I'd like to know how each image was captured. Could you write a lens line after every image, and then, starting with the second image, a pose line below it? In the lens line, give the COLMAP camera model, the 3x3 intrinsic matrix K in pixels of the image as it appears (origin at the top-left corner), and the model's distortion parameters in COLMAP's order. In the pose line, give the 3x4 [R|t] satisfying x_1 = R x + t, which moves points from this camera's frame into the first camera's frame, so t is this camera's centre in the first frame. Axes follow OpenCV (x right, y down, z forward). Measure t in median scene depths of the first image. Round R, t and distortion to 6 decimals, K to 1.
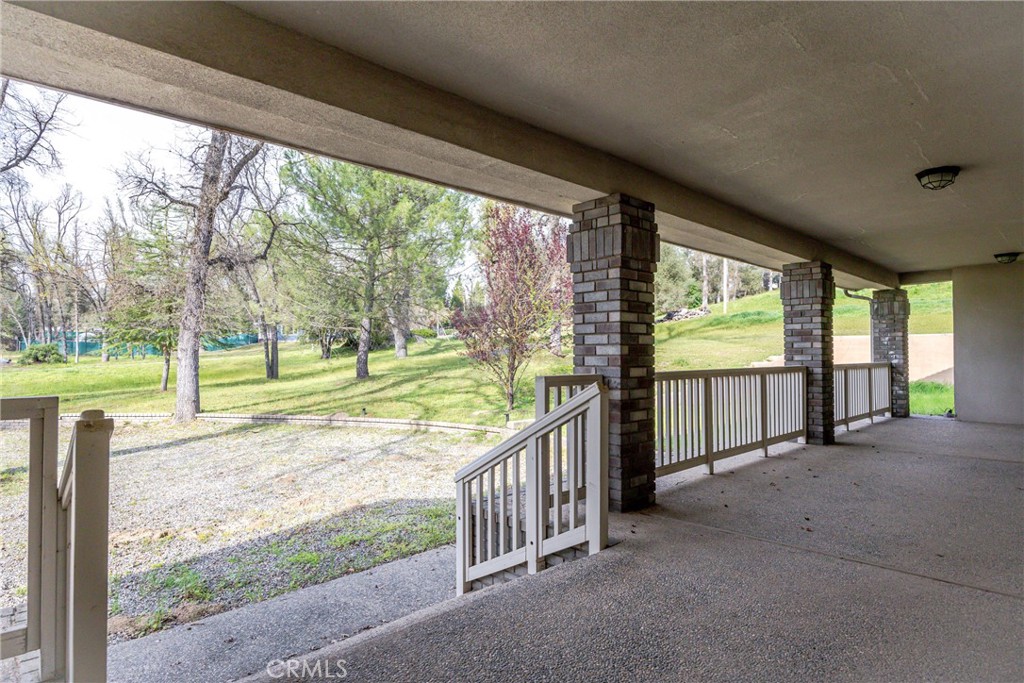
lens RADIAL K [[566.3, 0, 512.0], [0, 566.3, 341.5], [0, 0, 1]] dist [0.000581, 0.000897]
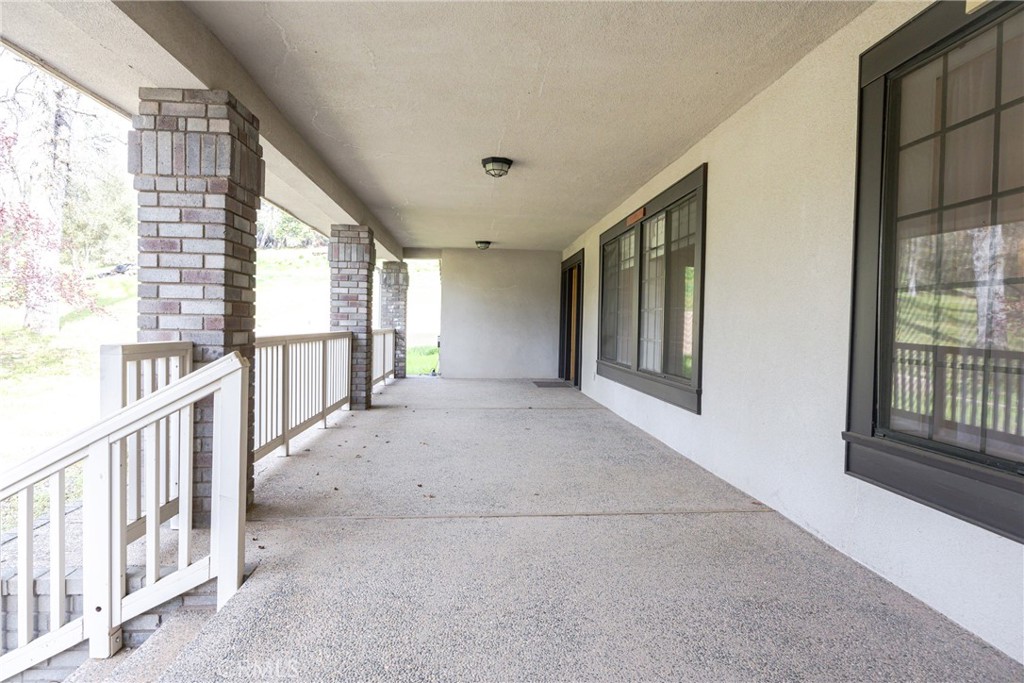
lens RADIAL K [[592.9, 0, 512.0], [0, 592.9, 341.5], [0, 0, 1]] dist [0.000054, 0.001561]
pose [[0.632930, -0.008079, 0.774167, -0.163232], [-0.038146, 0.998406, 0.041606, 0.011647], [-0.773269, -0.055865, 0.631613, 0.216601]]
